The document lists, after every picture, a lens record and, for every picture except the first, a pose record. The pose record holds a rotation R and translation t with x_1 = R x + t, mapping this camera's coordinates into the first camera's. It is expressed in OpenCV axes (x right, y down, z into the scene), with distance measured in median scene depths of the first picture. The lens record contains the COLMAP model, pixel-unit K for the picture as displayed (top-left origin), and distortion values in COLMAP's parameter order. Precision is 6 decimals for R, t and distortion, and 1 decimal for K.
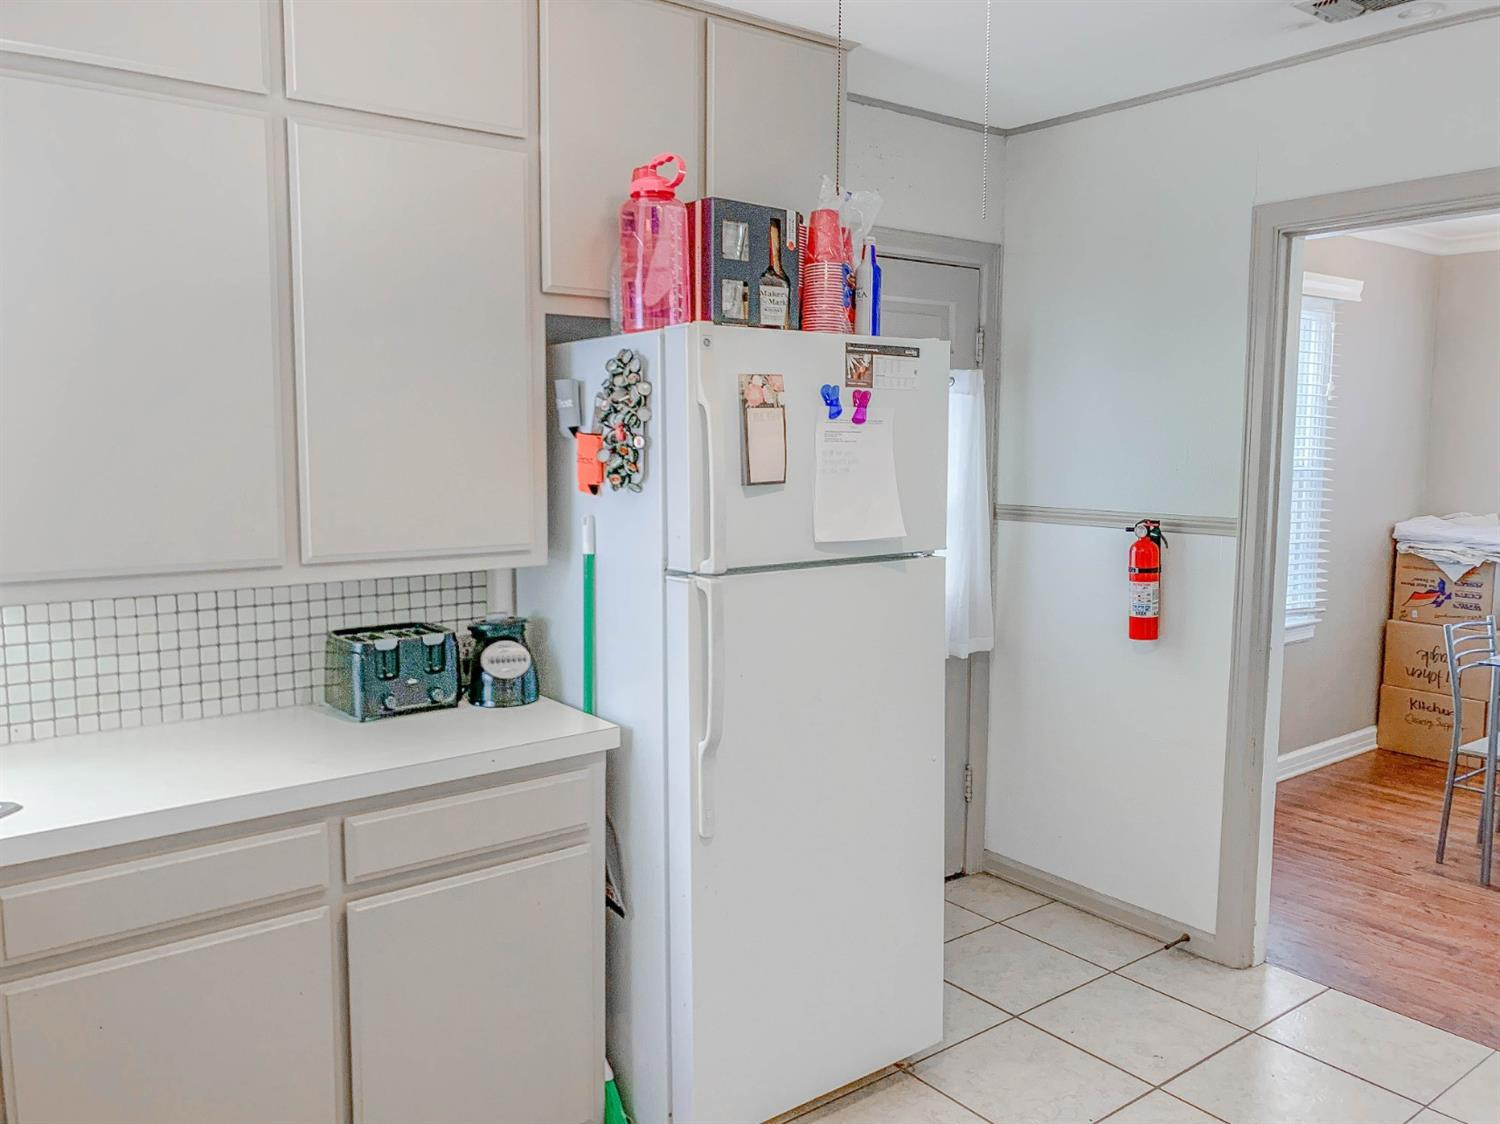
lens RADIAL K [[1179.9, 0, 750.0], [0, 1179.9, 562.0], [0, 0, 1]] dist [0.001079, -0.004699]
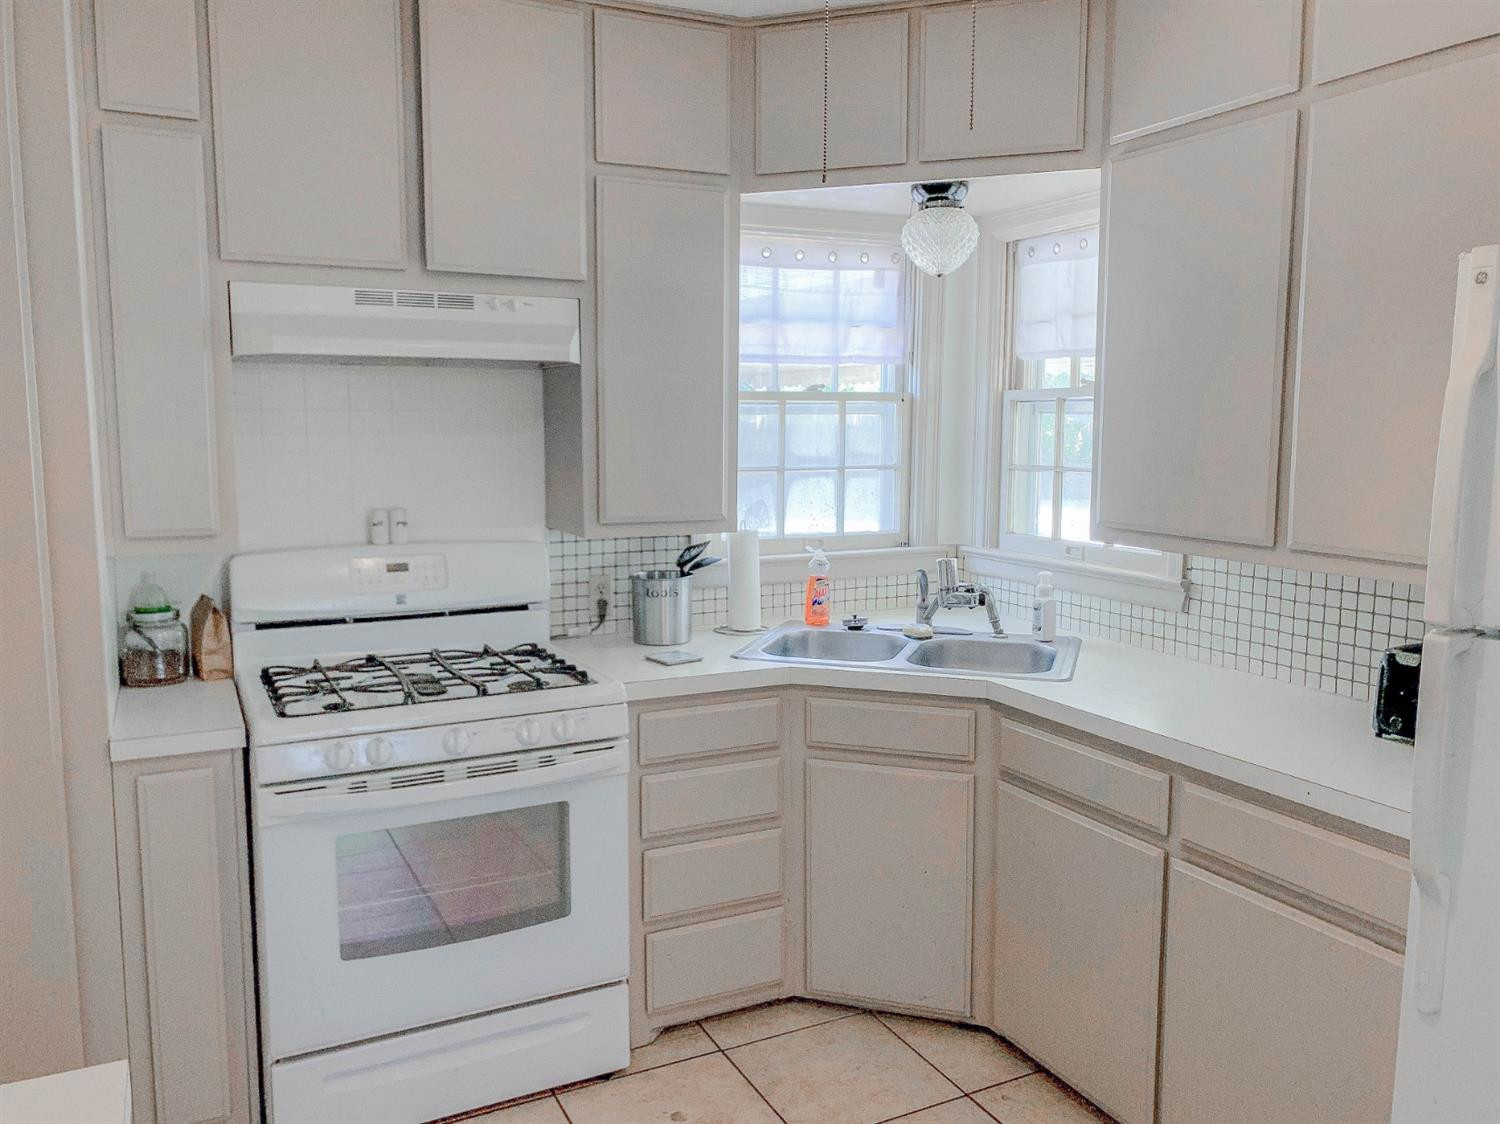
lens RADIAL K [[1179.9, 0, 750.0], [0, 1179.9, 562.0], [0, 0, 1]] dist [0.001079, -0.004699]
pose [[-0.193749, 0.117510, -0.973988, 0.681477], [-0.111630, 0.983712, 0.140889, -0.076453], [0.974679, 0.136024, -0.177475, 0.707568]]
